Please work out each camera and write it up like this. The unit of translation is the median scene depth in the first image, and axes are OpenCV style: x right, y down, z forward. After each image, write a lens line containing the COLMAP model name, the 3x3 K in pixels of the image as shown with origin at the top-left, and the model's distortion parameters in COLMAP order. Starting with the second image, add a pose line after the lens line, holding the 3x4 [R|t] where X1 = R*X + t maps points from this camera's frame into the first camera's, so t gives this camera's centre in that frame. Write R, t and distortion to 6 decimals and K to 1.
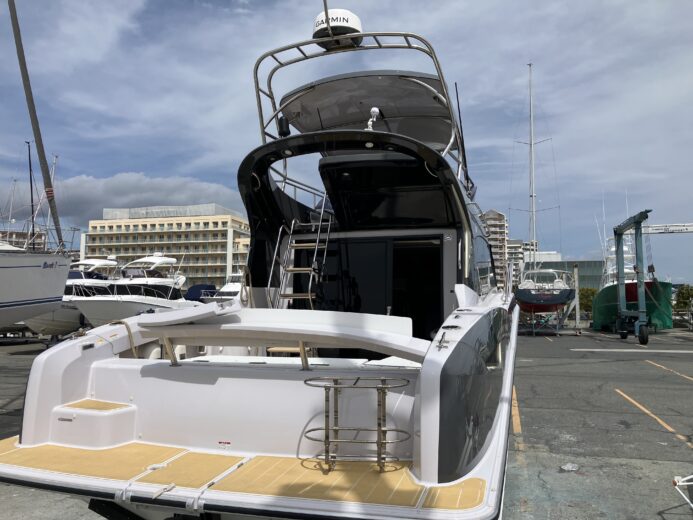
lens RADIAL K [[577.9, 0, 346.5], [0, 577.9, 262.4], [0, 0, 1]] dist [0.016918, -0.000621]
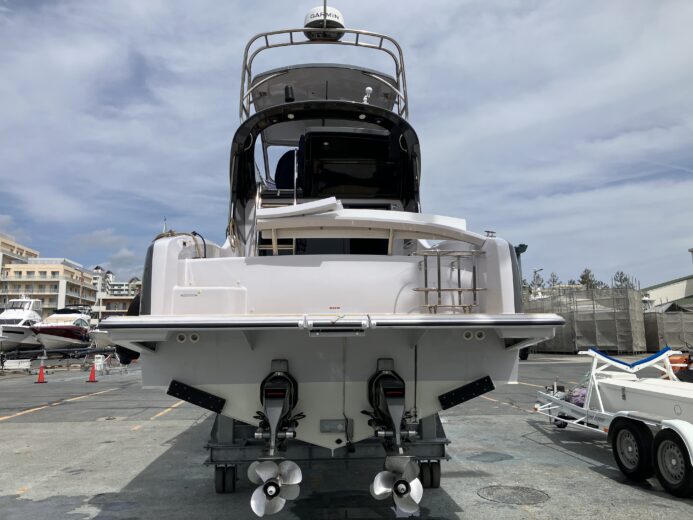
lens RADIAL K [[577.9, 0, 346.7], [0, 577.9, 259.1], [0, 0, 1]] dist [0.016918, -0.000621]
pose [[0.938601, 0.039557, 0.342729, -0.382668], [-0.016573, 0.997428, -0.069734, 0.178820], [-0.344606, 0.059772, 0.936842, -0.125927]]
